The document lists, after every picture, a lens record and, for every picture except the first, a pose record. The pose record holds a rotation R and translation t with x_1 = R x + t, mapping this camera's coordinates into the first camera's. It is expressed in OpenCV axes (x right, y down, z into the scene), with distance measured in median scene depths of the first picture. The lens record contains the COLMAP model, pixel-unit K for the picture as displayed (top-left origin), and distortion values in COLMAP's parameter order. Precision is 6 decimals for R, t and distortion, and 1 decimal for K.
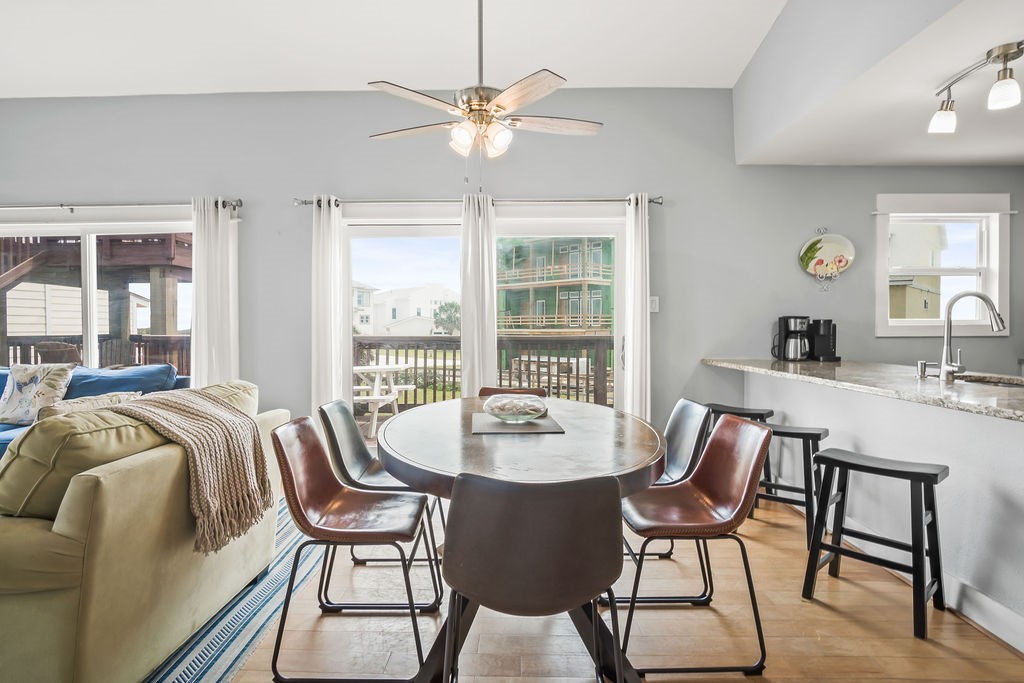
lens RADIAL K [[553.1, 0, 510.1], [0, 553.1, 338.9], [0, 0, 1]] dist [-0.041705, 0.014814]
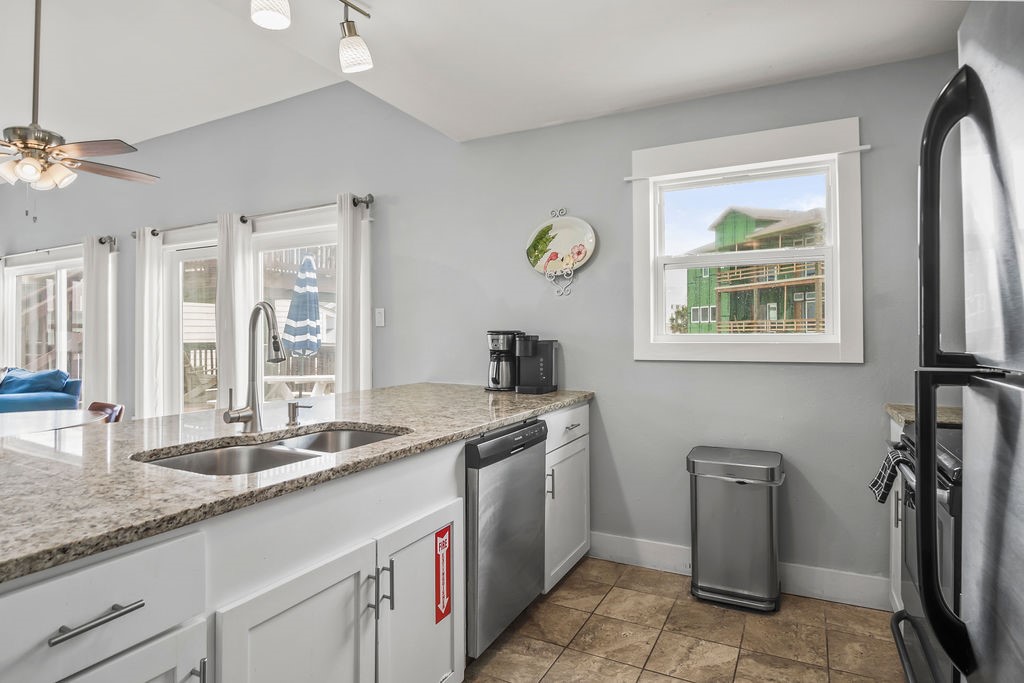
lens RADIAL K [[556.1, 0, 511.3], [0, 556.1, 352.5], [0, 0, 1]] dist [-0.035449, 0.000216]
pose [[0.894640, 0.015898, -0.446505, 0.850886], [-0.009272, 0.999812, 0.017019, -0.023896], [0.446691, -0.011086, 0.894619, 0.308389]]
